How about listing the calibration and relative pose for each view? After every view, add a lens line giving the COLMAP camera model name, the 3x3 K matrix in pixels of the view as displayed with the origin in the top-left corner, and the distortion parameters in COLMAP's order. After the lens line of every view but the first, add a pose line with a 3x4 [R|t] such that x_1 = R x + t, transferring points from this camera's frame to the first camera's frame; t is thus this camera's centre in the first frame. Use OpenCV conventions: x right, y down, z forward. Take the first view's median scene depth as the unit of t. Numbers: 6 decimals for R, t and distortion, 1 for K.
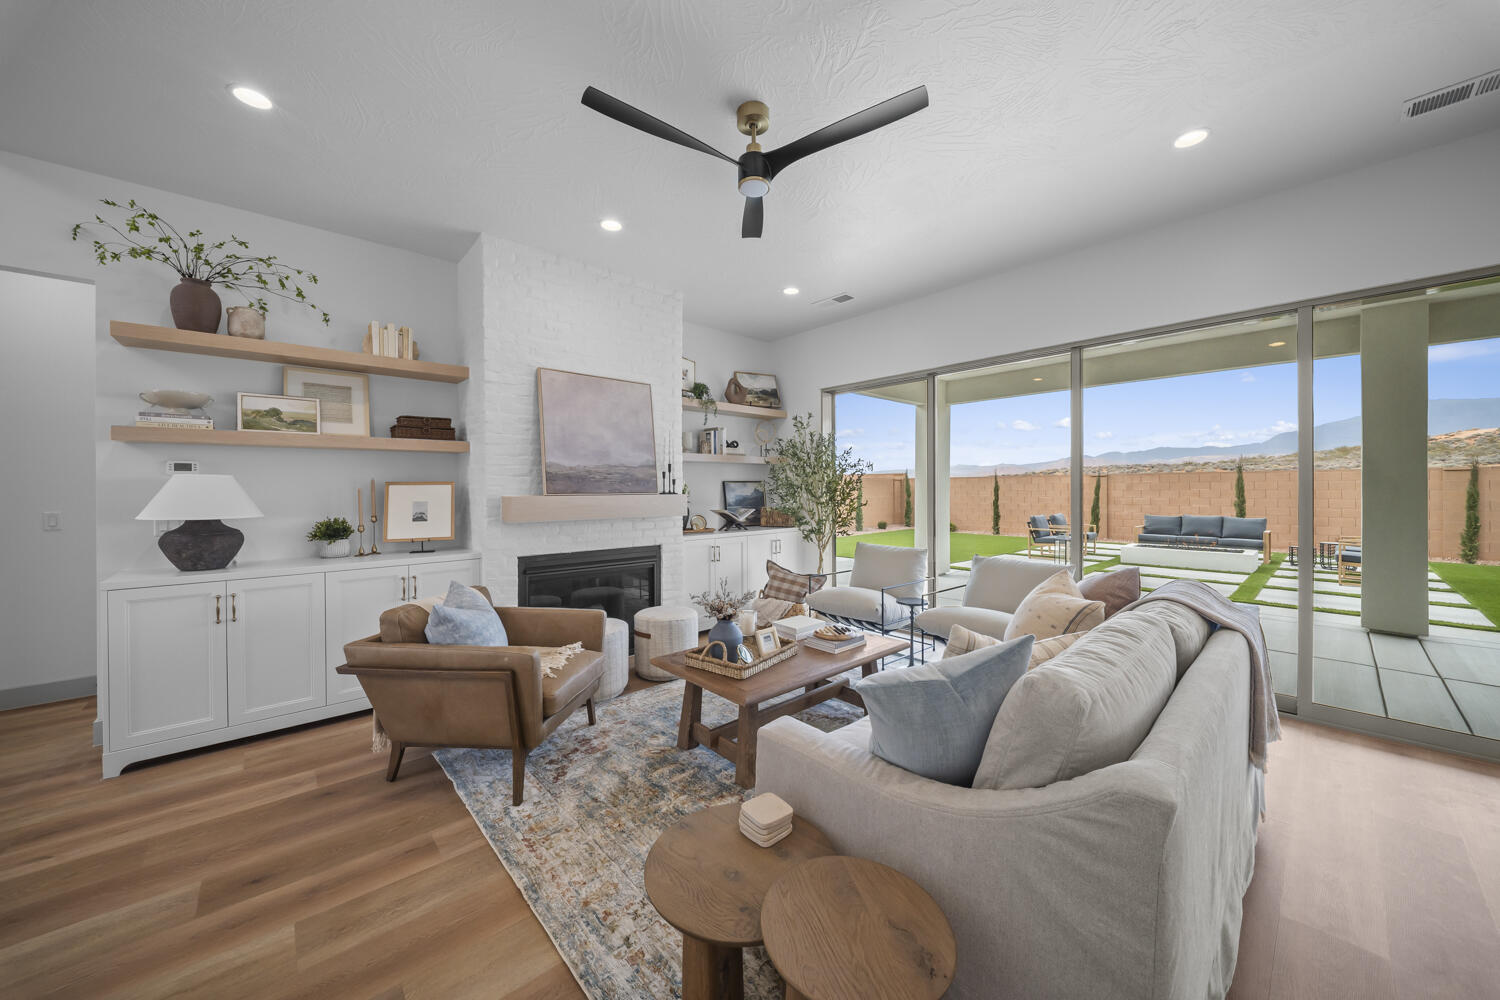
lens RADIAL K [[524.4, 0, 745.5], [0, 524.4, 491.4], [0, 0, 1]] dist [0.004596, -0.004503]
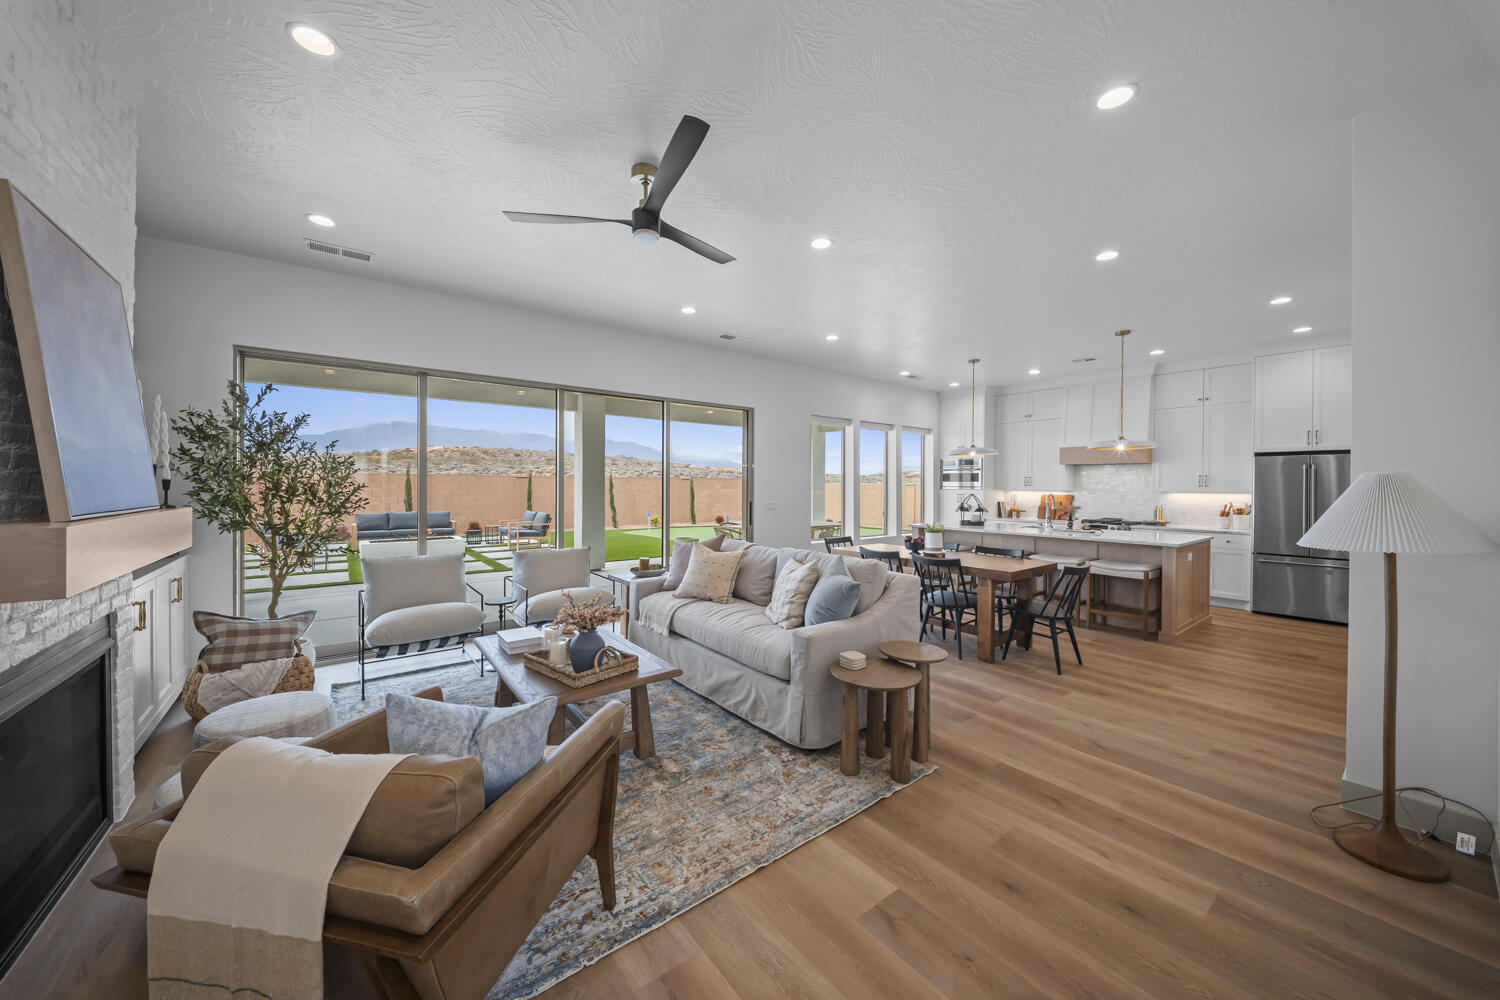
lens RADIAL K [[524.4, 0, 742.2], [0, 524.4, 490.0], [0, 0, 1]] dist [0.004596, -0.004503]
pose [[0.085916, -0.003215, 0.996297, -0.728150], [-0.000015, 0.999995, 0.003228, -0.017248], [-0.996302, -0.000292, 0.085915, 0.448925]]
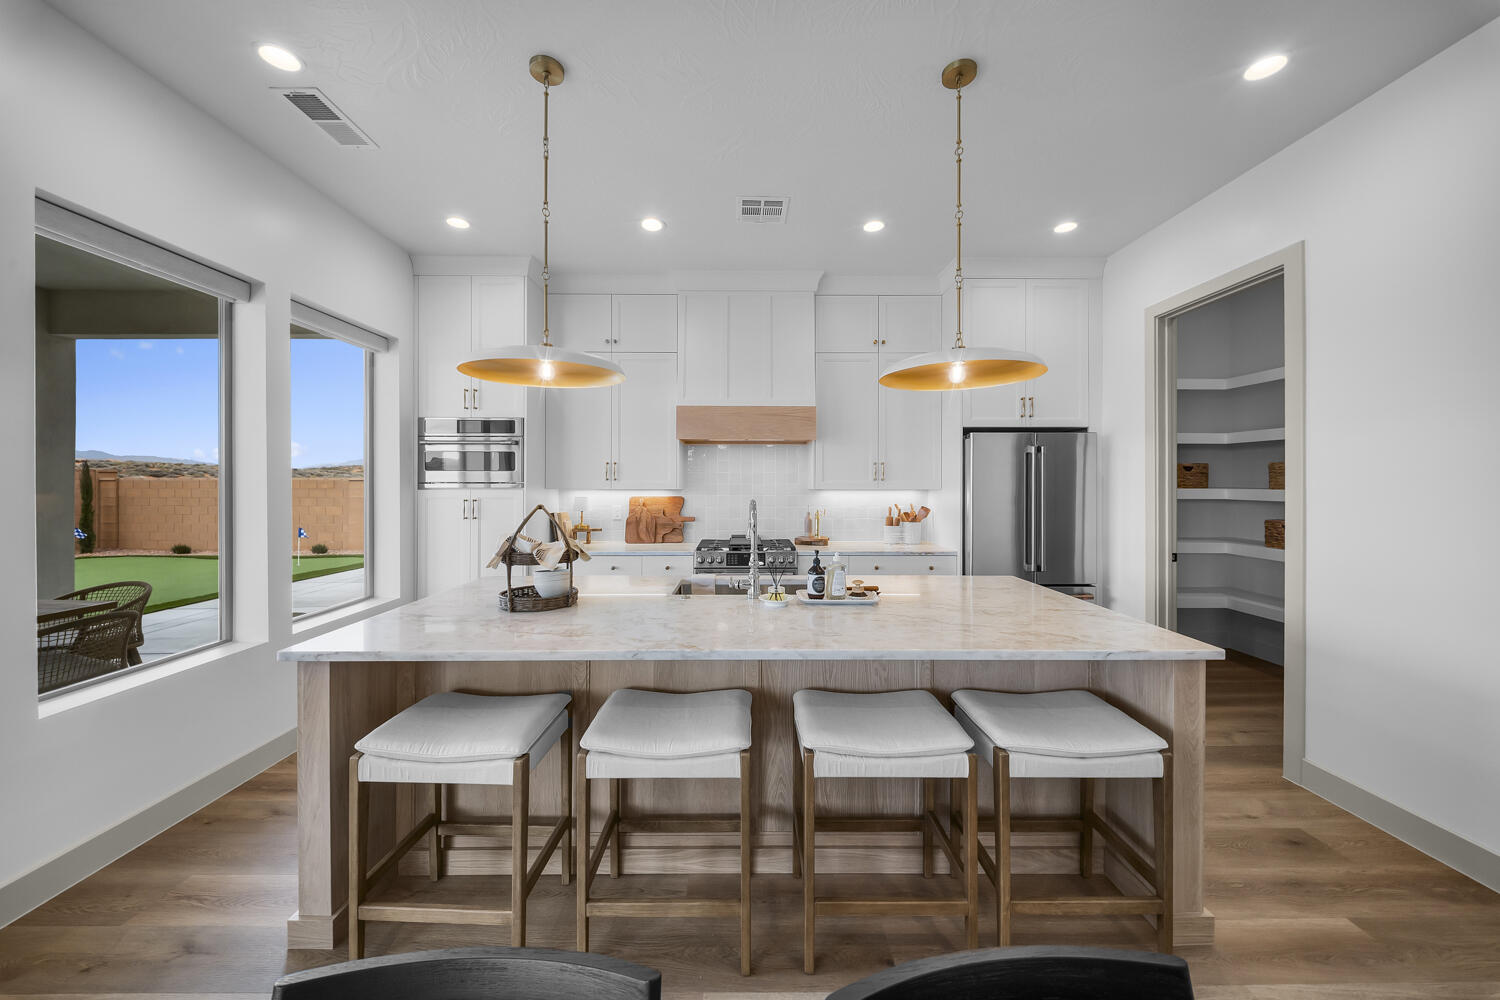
lens RADIAL K [[524.4, 0, 740.7], [0, 524.4, 478.8], [0, 0, 1]] dist [0.004596, -0.004503]
pose [[-0.745397, 0.010236, 0.666542, 0.678441], [0.007749, 0.999948, -0.006690, -0.021154], [-0.666575, 0.000179, -0.745438, 0.072430]]
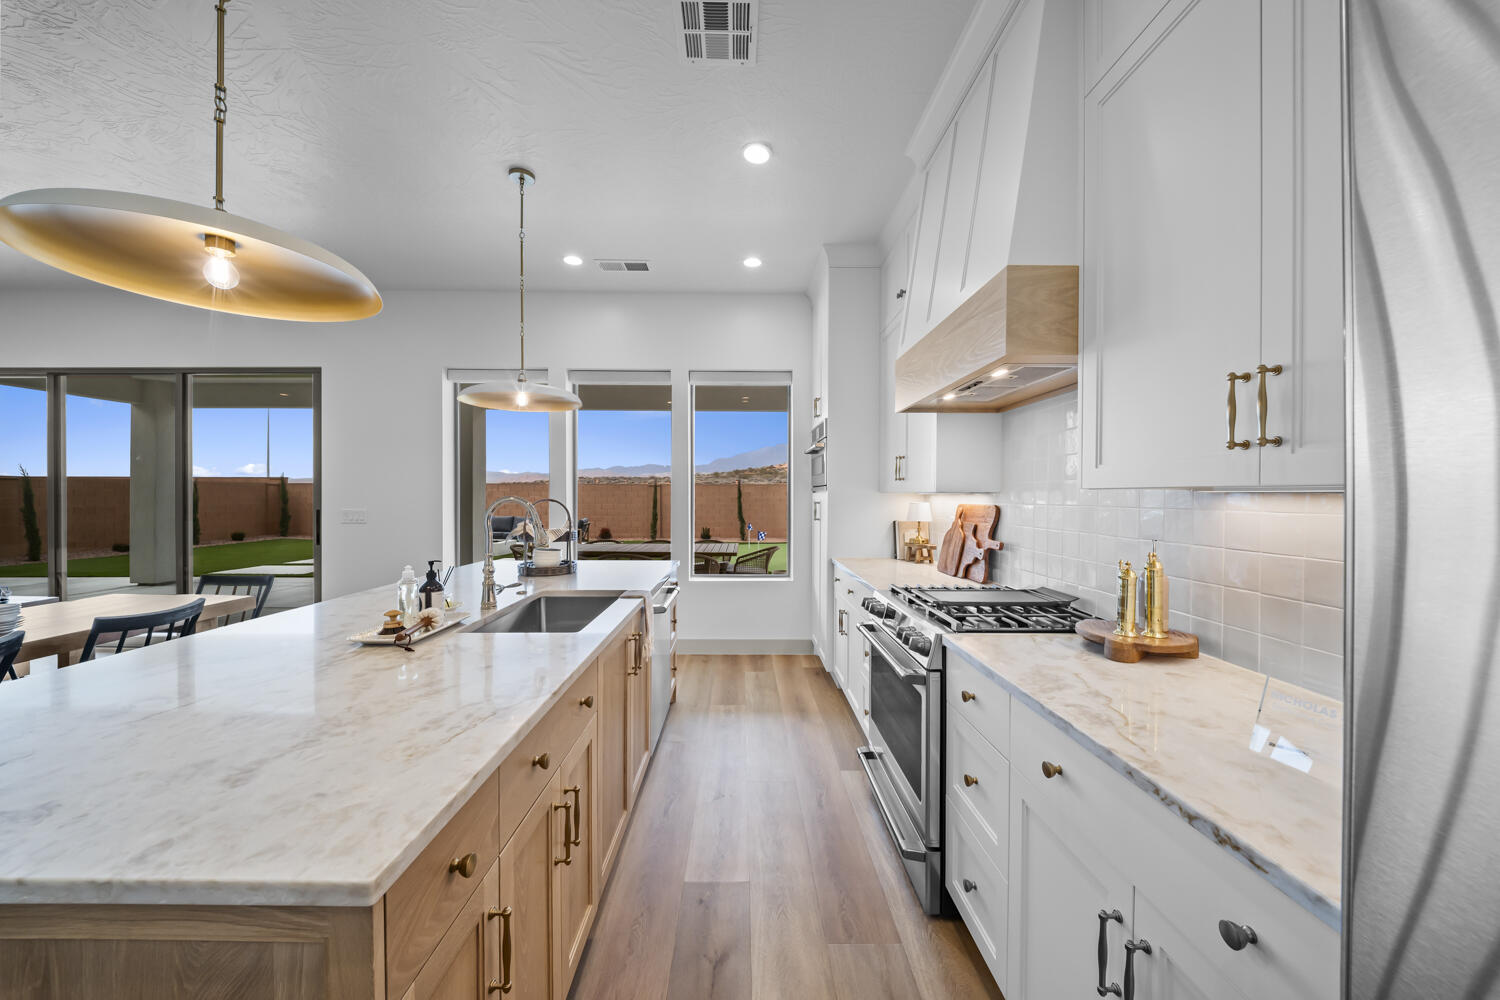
lens RADIAL K [[524.4, 0, 746.8], [0, 524.4, 498.5], [0, 0, 1]] dist [0.004596, -0.004503]
pose [[0.667969, 0.002166, 0.744186, 0.848270], [-0.002164, 0.999997, -0.000968, 0.003116], [-0.744186, -0.000964, 0.667972, -0.966421]]
